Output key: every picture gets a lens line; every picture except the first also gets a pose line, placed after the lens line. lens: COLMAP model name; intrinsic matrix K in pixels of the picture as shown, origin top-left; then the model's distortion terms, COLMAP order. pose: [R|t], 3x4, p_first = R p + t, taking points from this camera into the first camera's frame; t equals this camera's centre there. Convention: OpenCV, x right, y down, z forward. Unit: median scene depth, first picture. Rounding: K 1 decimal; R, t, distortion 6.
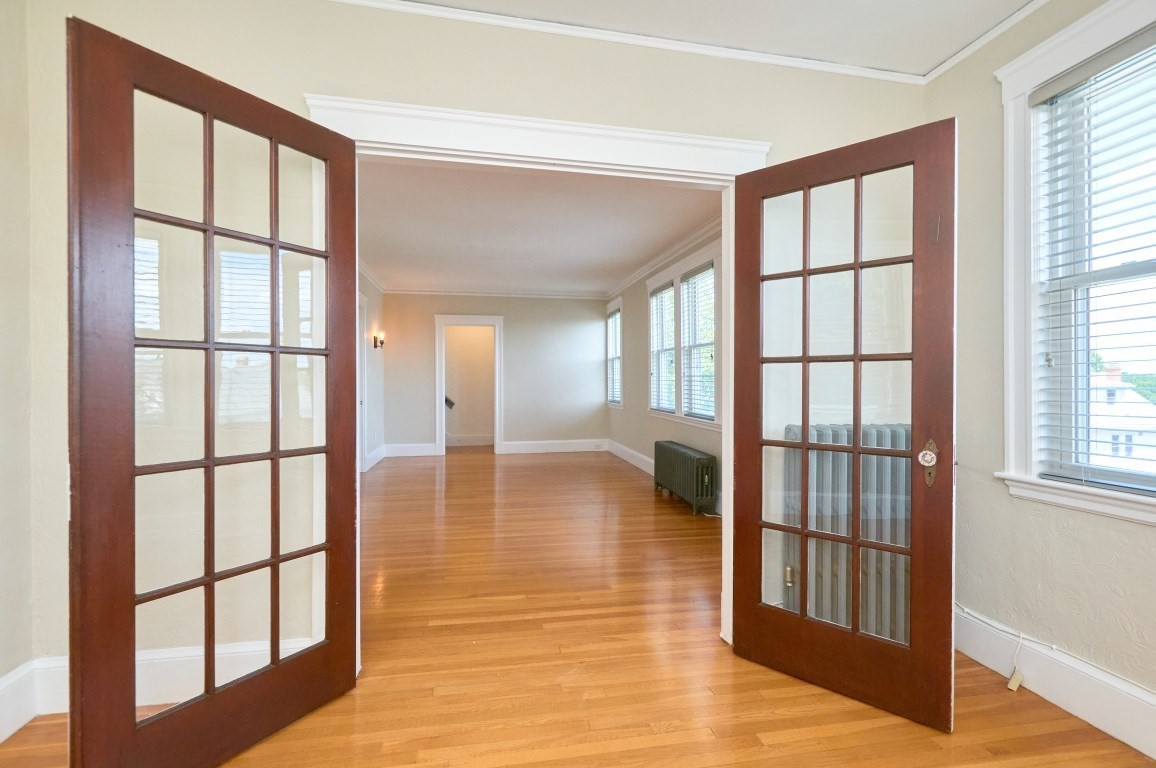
lens RADIAL K [[555.6, 0, 578.0], [0, 555.6, 384.0], [0, 0, 1]] dist [0.029060, -0.000025]
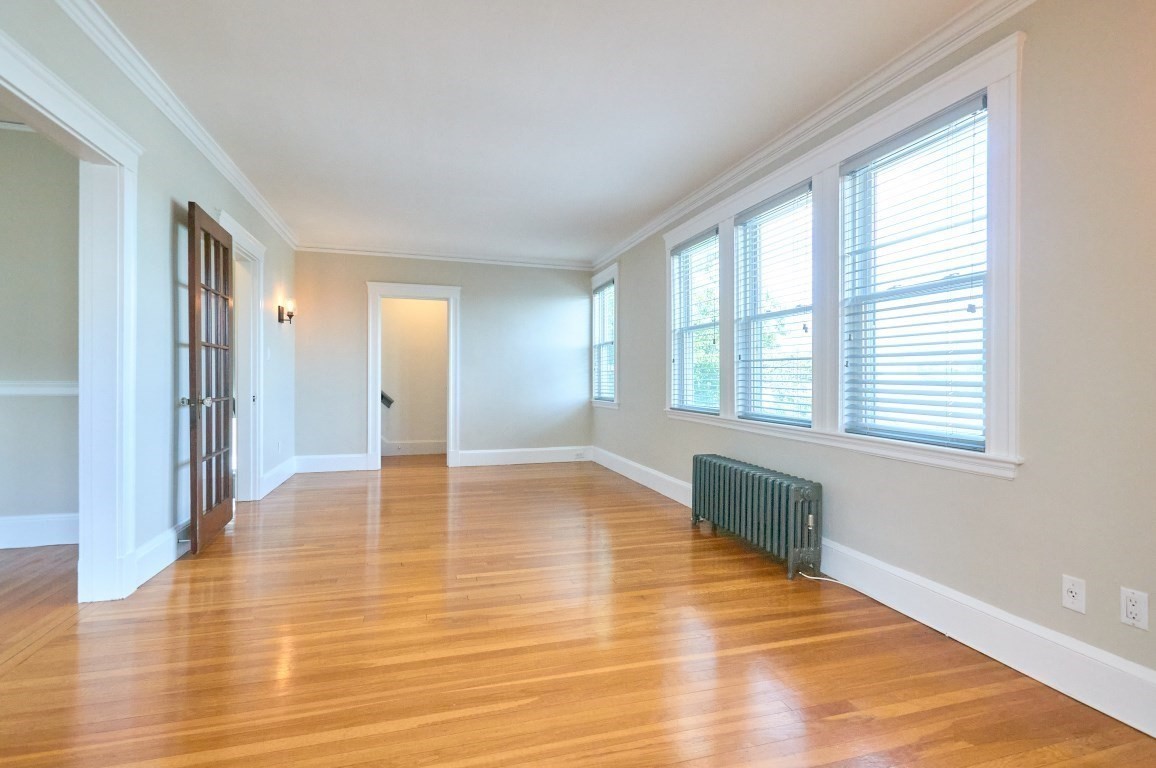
lens RADIAL K [[555.6, 0, 578.0], [0, 555.6, 384.0], [0, 0, 1]] dist [0.029060, -0.000025]
pose [[0.994322, 0.006435, 0.106215, -0.055977], [-0.006607, 0.999977, 0.001271, 0.010074], [-0.106204, -0.001965, 0.994342, 0.228849]]
